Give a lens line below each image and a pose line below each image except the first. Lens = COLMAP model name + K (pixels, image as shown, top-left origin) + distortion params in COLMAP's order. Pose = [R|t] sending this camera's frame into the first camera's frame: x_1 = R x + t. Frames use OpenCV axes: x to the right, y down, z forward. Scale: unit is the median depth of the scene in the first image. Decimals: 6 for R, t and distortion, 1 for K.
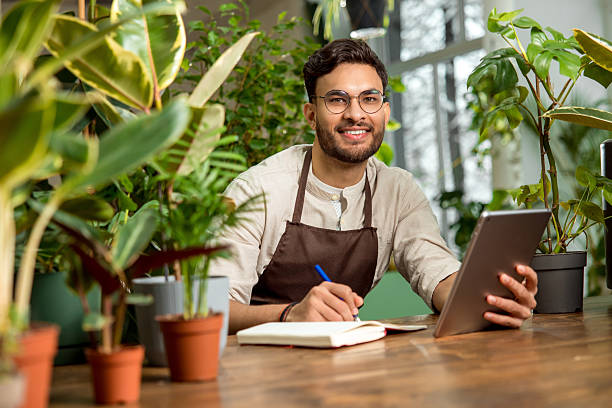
lens RADIAL K [[1040.7, 0, 304.3], [0, 1040.7, 202.6], [0, 0, 1]] dist [0.079300, 0.000000]
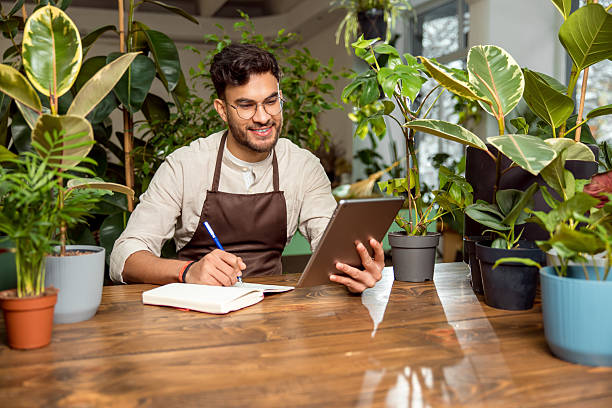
lens RADIAL K [[650.3, 0, 301.3], [0, 650.3, 206.8], [0, 0, 1]] dist [0.007224, 0.000000]
pose [[0.991296, 0.060701, -0.116821, 0.222041], [-0.049516, 0.994112, 0.096381, -0.061062], [0.121984, -0.089757, 0.988465, 0.238941]]
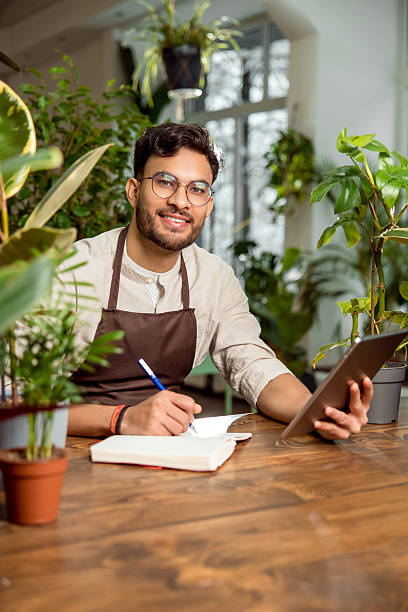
lens RADIAL K [[954.8, 0, 200.2], [0, 954.8, 304.9], [0, 0, 1]] dist [0.020779, 0.000000]
pose [[0.991499, 0.062743, 0.113988, -0.051075], [-0.072208, 0.994104, 0.080894, -0.085503], [-0.108240, -0.088437, 0.990183, 0.099456]]
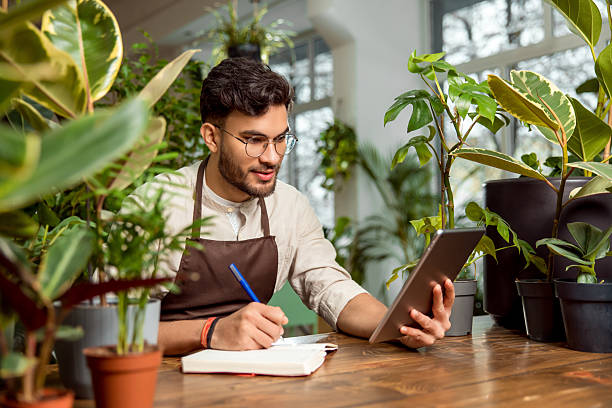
lens RADIAL K [[788.3, 0, 305.0], [0, 788.3, 202.3], [0, 0, 1]] dist [0.025468, 0.000000]
pose [[0.984422, 0.047532, 0.169273, -0.060054], [-0.043118, 0.998630, -0.029657, -0.002780], [-0.170451, 0.021896, 0.985123, 0.239276]]
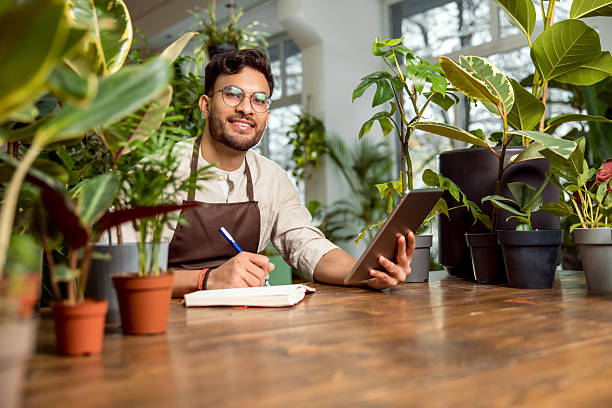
lens RADIAL K [[729.9, 0, 306.8], [0, 729.9, 198.5], [0, 0, 1]] dist [0.029668, 0.000000]
pose [[0.976905, 0.036444, 0.210541, -0.082758], [-0.031120, 0.999108, -0.028548, 0.036541], [-0.211394, 0.021337, 0.977168, 0.173182]]
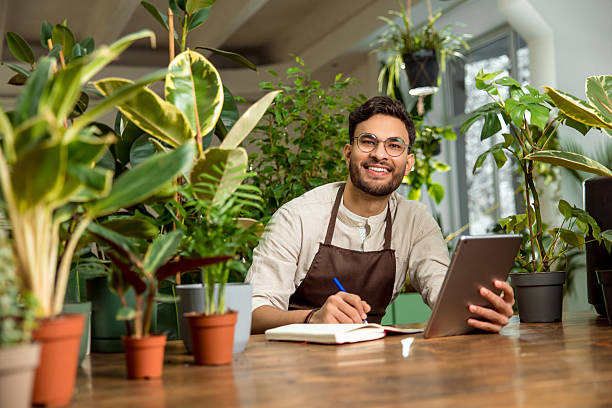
lens RADIAL K [[880.2, 0, 304.7], [0, 880.2, 208.4], [0, 0, 1]] dist [0.041776, 0.000000]
pose [[0.994459, 0.008302, -0.104793, 0.089553], [-0.011389, 0.999518, -0.028892, 0.008335], [0.104503, 0.029926, 0.994074, -0.044151]]
